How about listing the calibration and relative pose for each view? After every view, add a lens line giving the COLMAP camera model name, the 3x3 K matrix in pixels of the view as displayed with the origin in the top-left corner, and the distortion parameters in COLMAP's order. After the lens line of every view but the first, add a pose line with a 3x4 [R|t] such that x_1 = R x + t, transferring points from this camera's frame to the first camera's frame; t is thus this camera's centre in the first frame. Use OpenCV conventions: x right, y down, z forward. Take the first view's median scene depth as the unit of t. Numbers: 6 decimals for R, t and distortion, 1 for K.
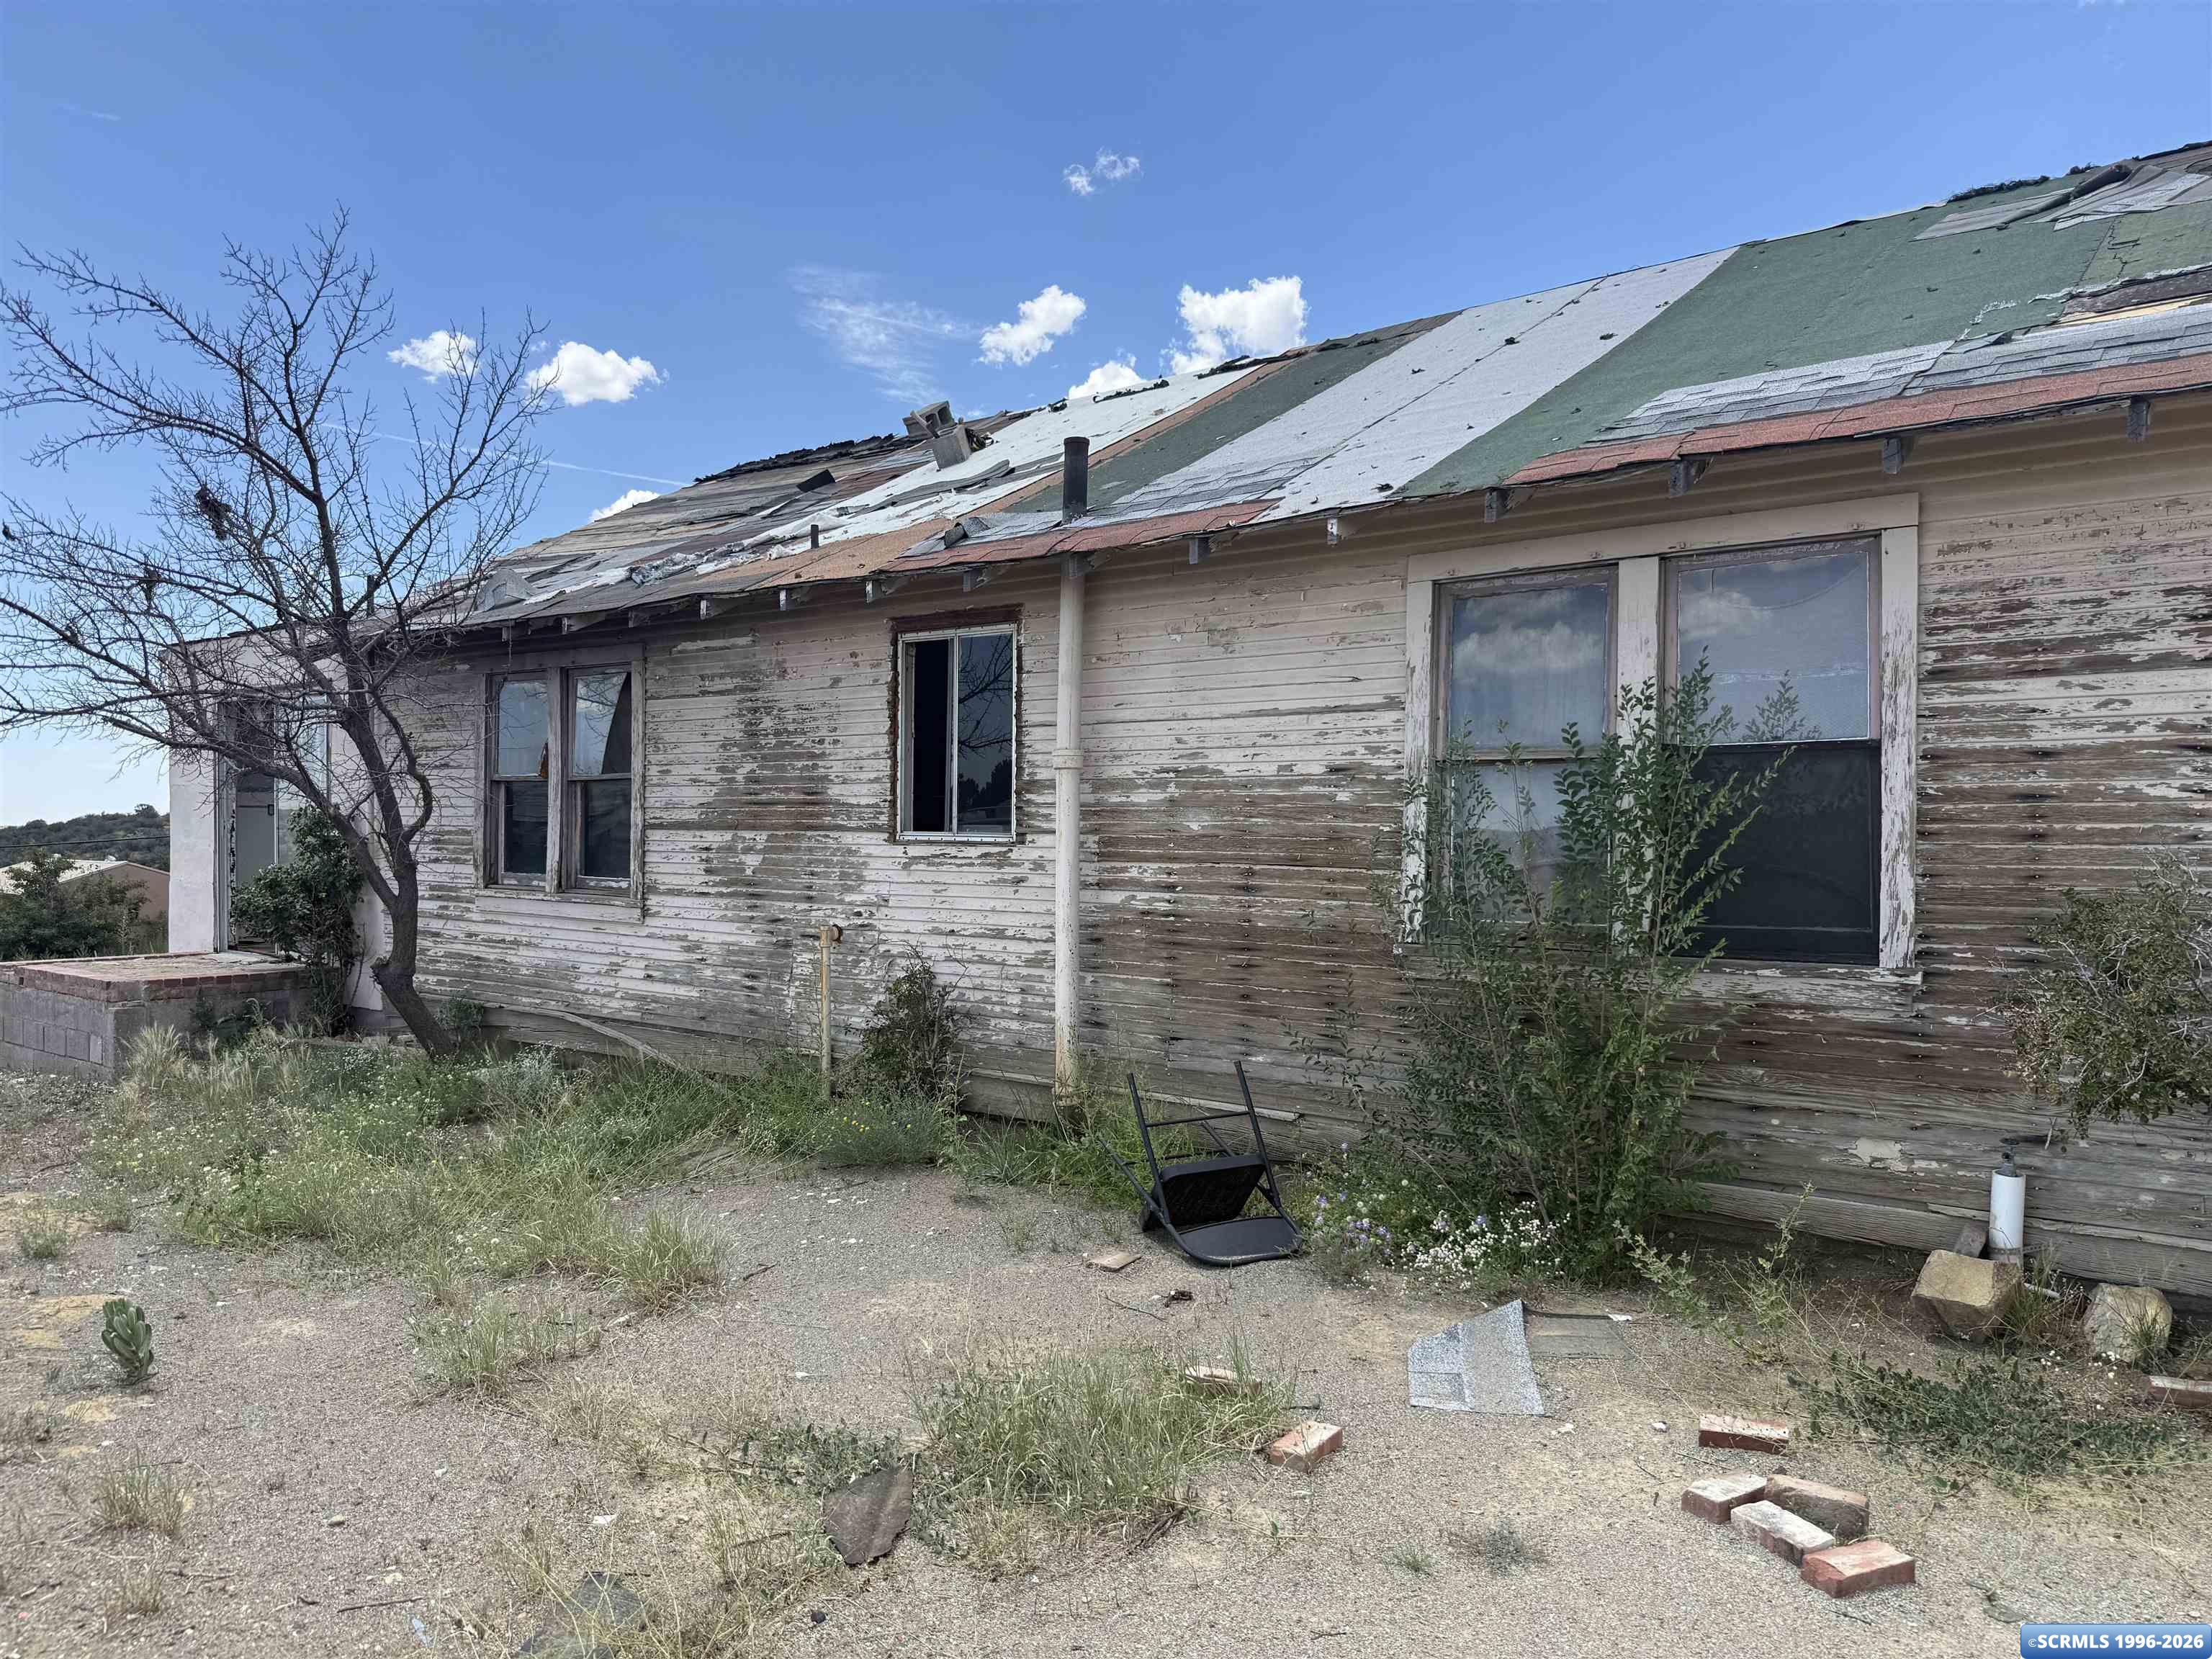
lens RADIAL K [[1569.9, 0, 1105.9], [0, 1569.9, 851.5], [0, 0, 1]] dist [0.091550, -0.136478]
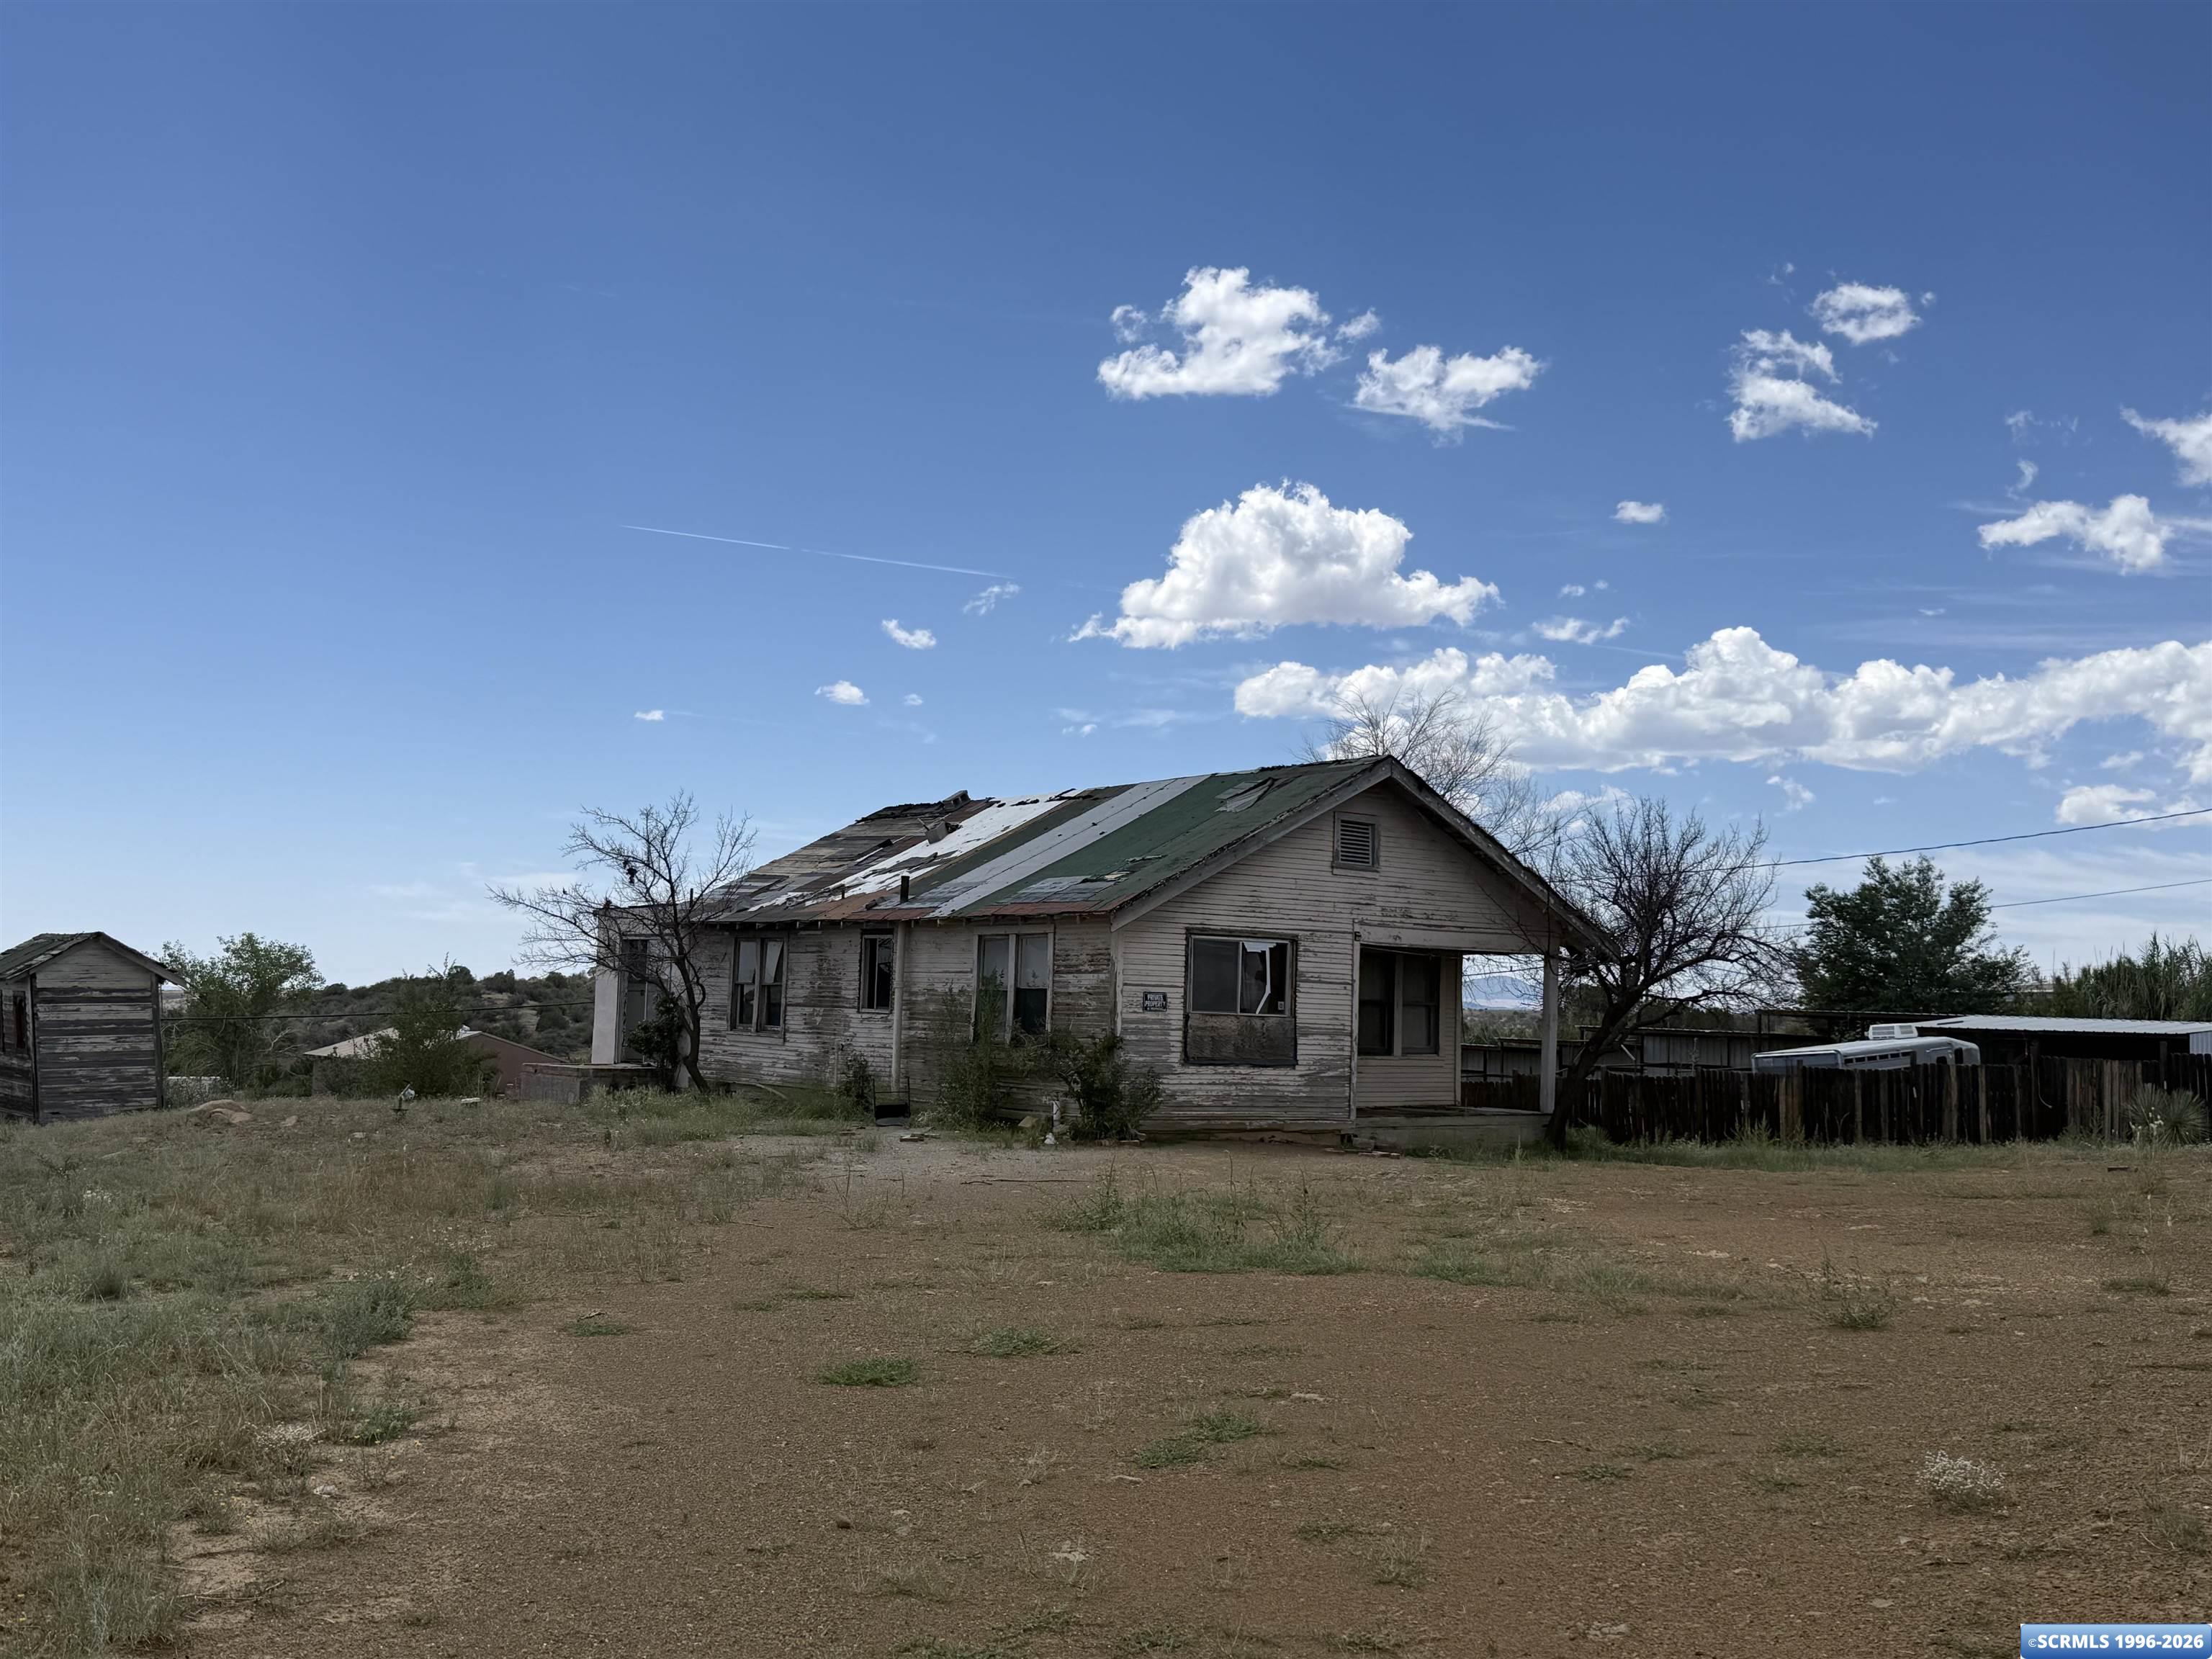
lens RADIAL K [[2377.9, 0, 1087.7], [0, 2377.9, 869.6], [0, 0, 1]] dist [0.121309, -0.019322]
pose [[0.960253, 0.005048, -0.279085, 1.329441], [-0.026286, 0.997029, -0.072409, 0.033532], [0.277890, 0.076867, 0.957533, -2.712156]]
